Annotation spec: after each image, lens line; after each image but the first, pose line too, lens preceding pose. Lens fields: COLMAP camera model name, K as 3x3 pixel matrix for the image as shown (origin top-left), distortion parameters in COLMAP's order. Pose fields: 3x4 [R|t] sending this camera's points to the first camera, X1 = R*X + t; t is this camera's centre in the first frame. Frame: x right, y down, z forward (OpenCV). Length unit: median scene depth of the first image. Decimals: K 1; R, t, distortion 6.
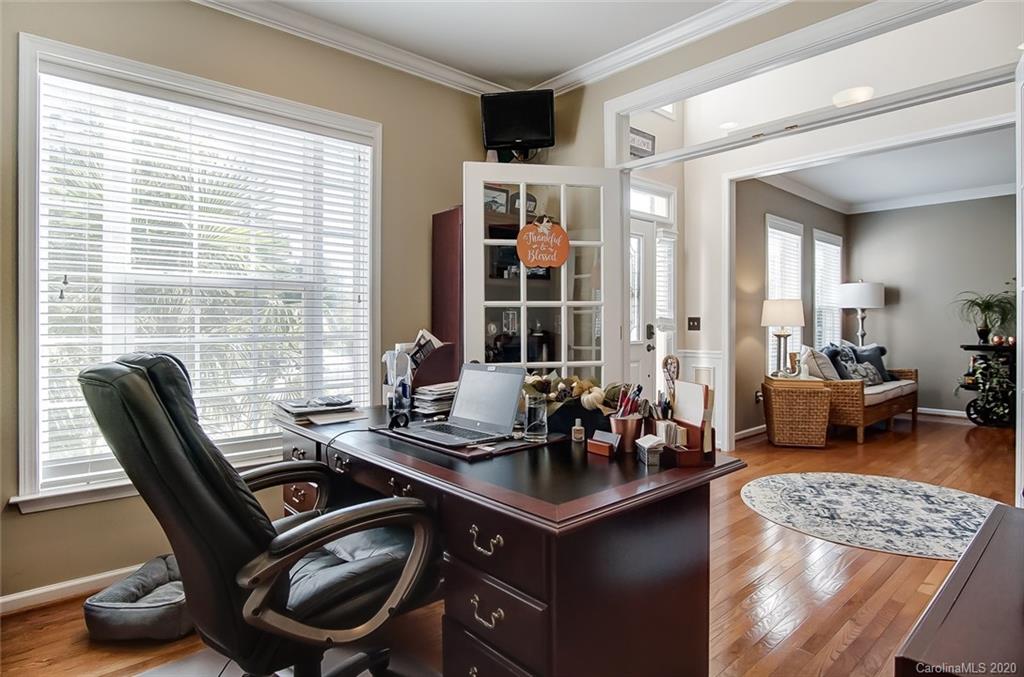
lens RADIAL K [[561.1, 0, 514.4], [0, 561.1, 334.1], [0, 0, 1]] dist [-0.025104, 0.000085]
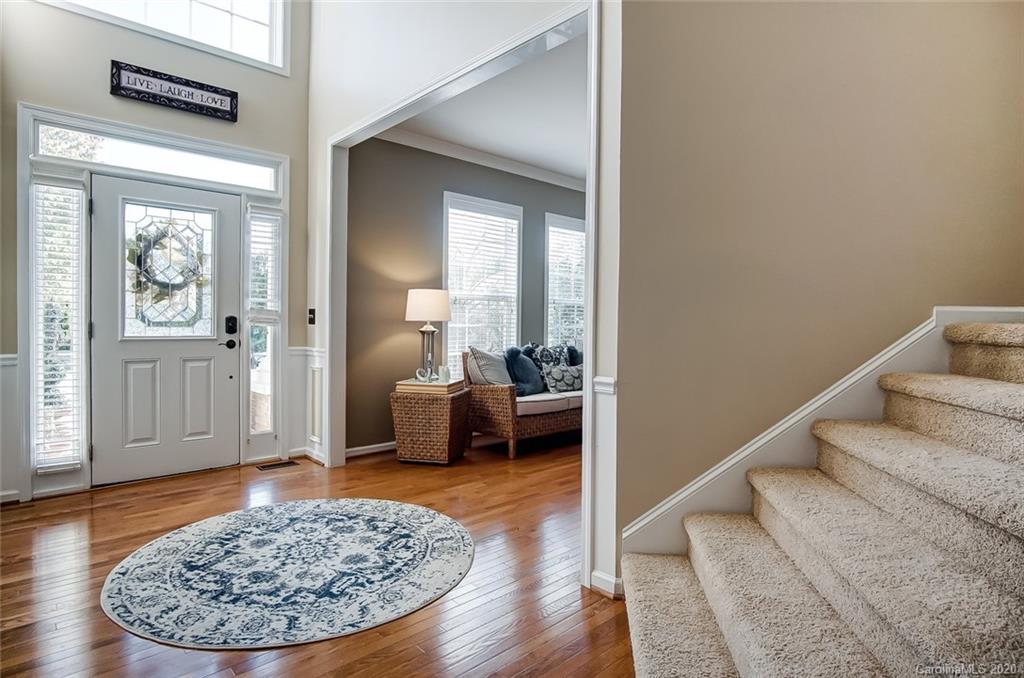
lens RADIAL K [[561.1, 0, 509.7], [0, 561.1, 335.9], [0, 0, 1]] dist [-0.025104, 0.000085]
pose [[0.999550, 0.013406, 0.026821, 0.922290], [-0.013686, 0.999854, 0.010252, -0.002896], [-0.026679, -0.010614, 0.999588, 0.212725]]
